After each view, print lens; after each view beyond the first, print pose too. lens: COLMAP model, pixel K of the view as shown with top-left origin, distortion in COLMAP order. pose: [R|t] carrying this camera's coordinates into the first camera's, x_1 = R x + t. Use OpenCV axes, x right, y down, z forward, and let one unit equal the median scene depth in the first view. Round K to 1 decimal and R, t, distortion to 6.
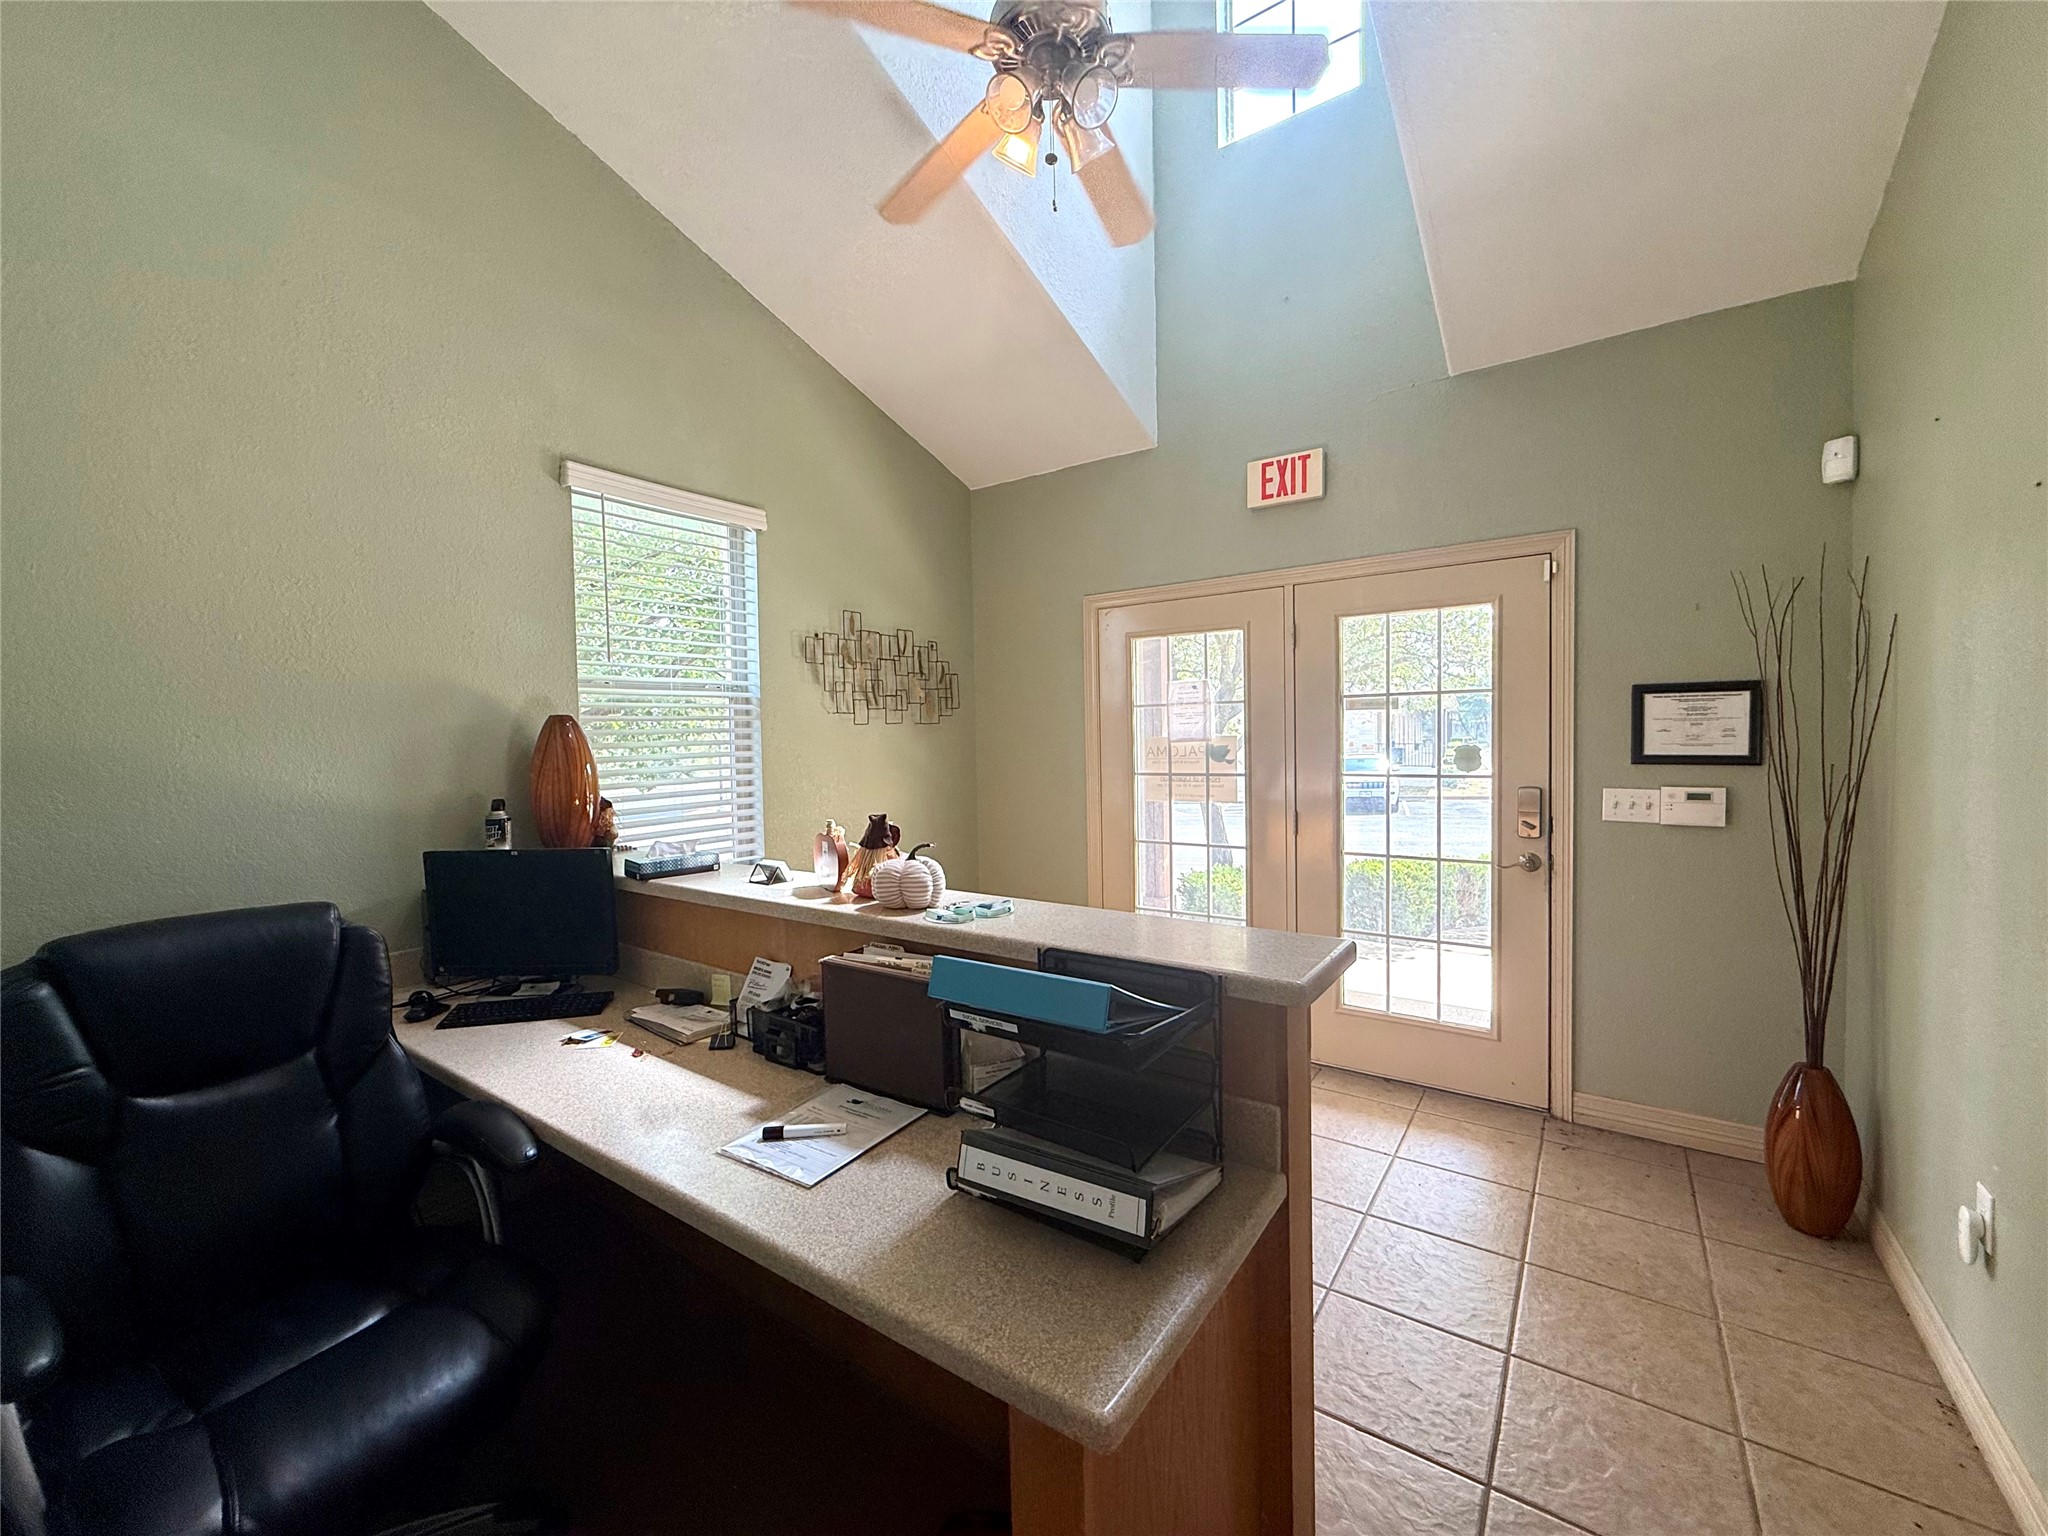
lens RADIAL K [[816.5, 0, 1024.3], [0, 816.5, 766.6], [0, 0, 1]] dist [0.001138, 0.000027]
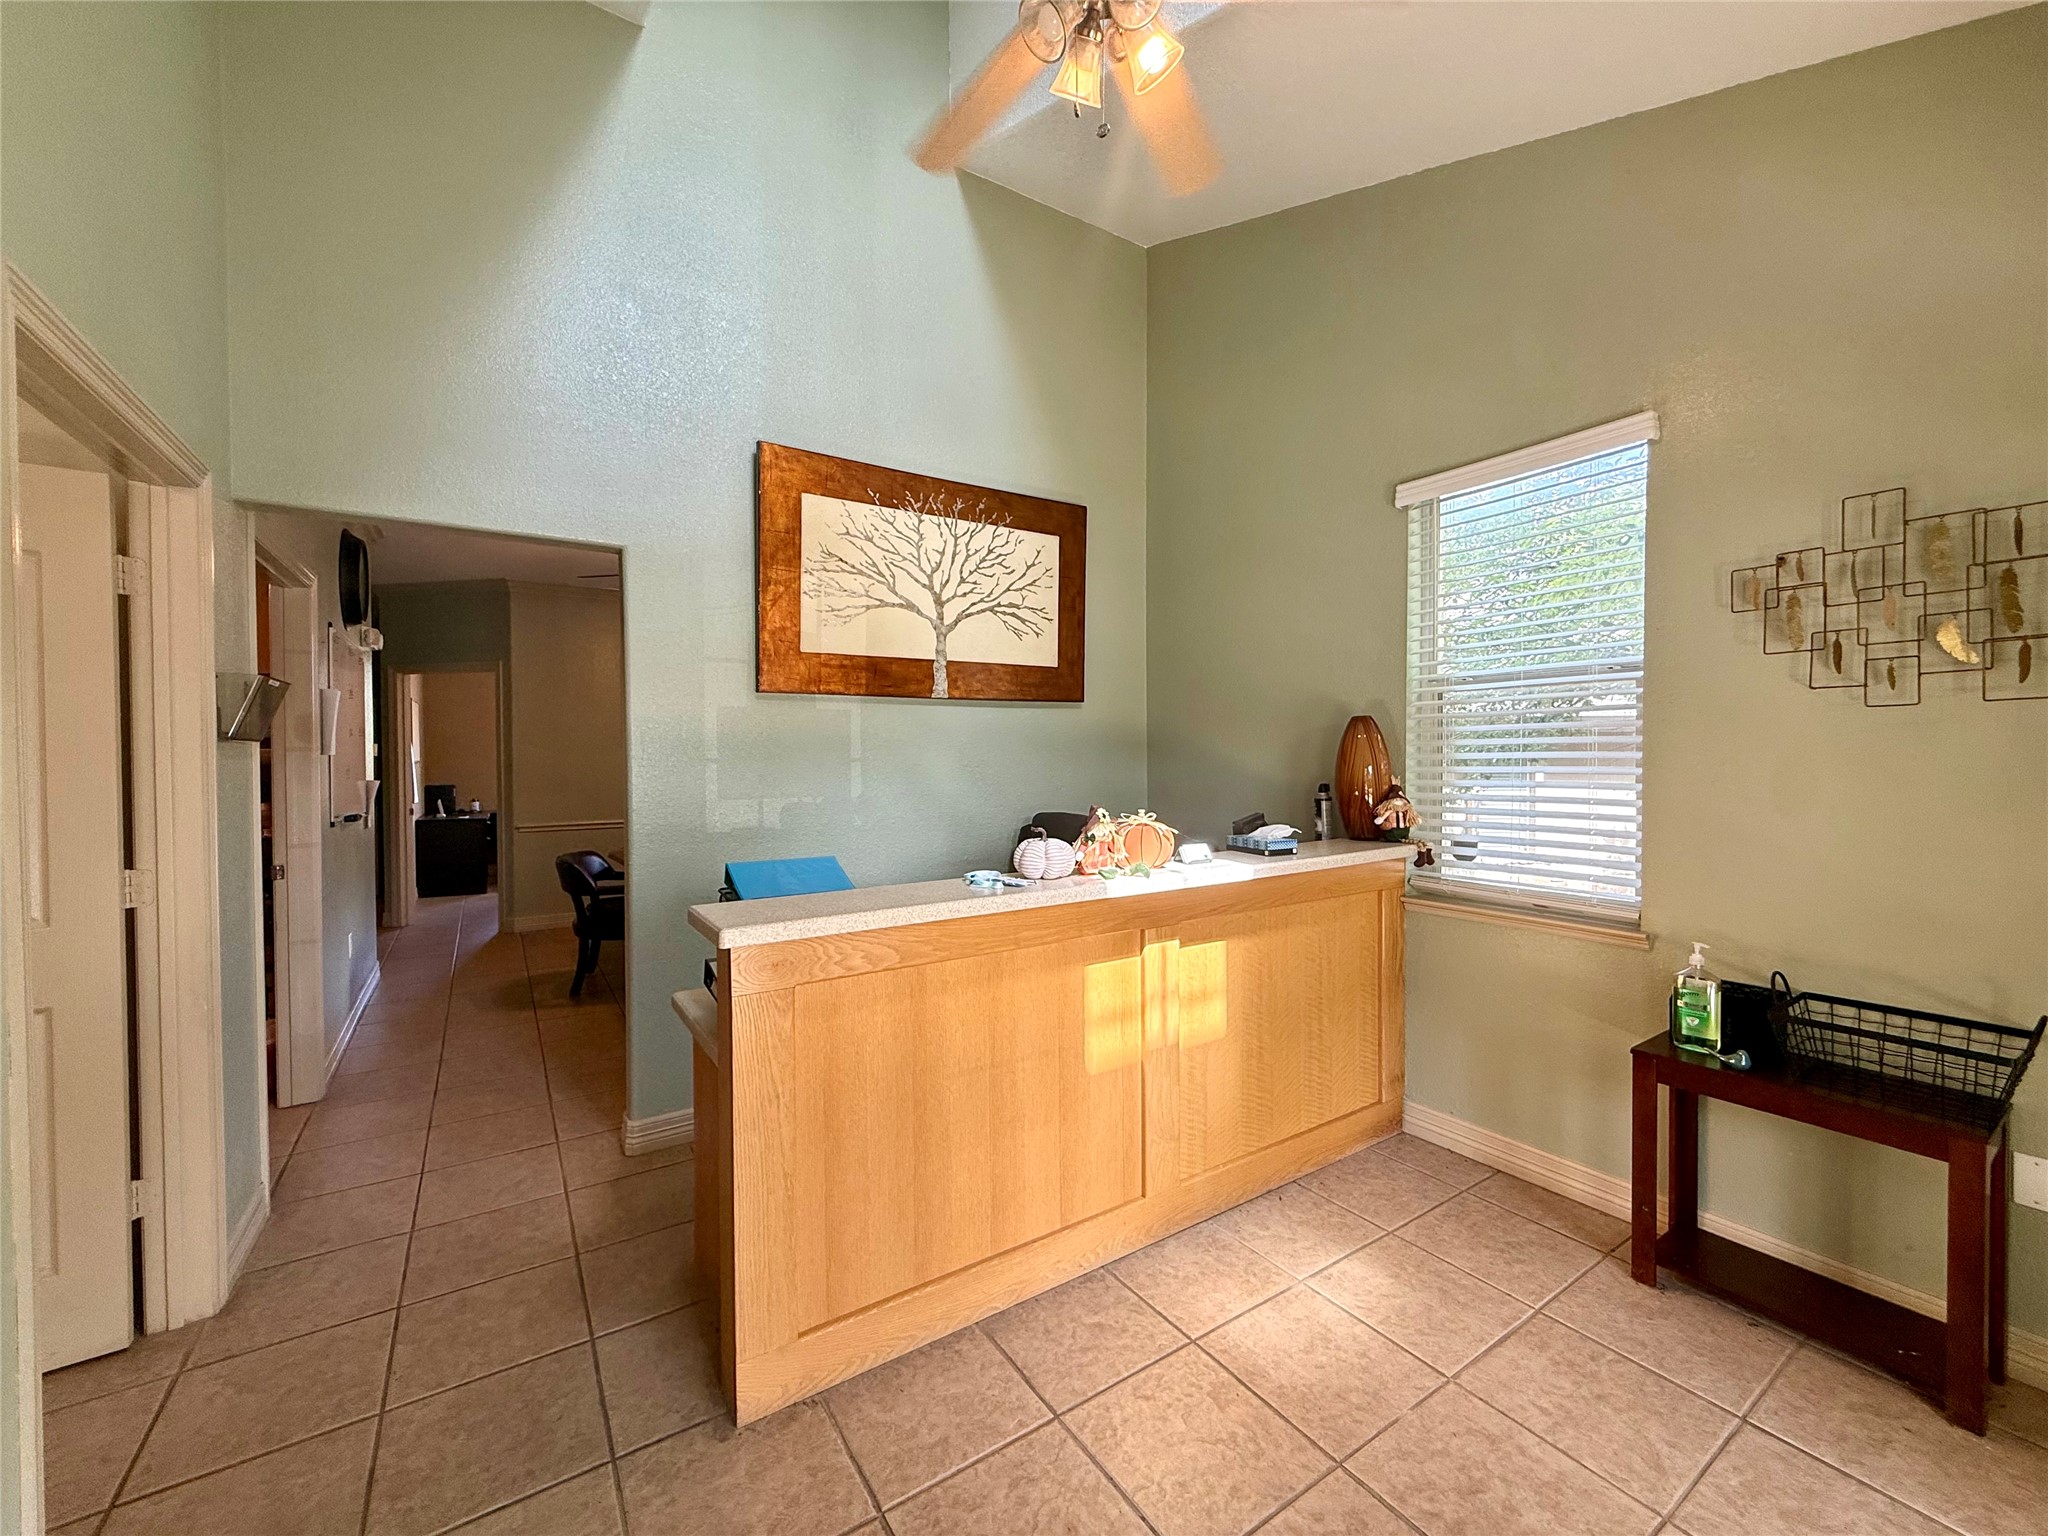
lens RADIAL K [[816.5, 0, 1018.2], [0, 816.5, 769.5], [0, 0, 1]] dist [0.001138, 0.000027]
pose [[-0.369399, 0.048532, -0.928003, 0.513687], [-0.018128, 0.998069, 0.059412, -0.035123], [0.929094, 0.038770, -0.367806, 0.717026]]
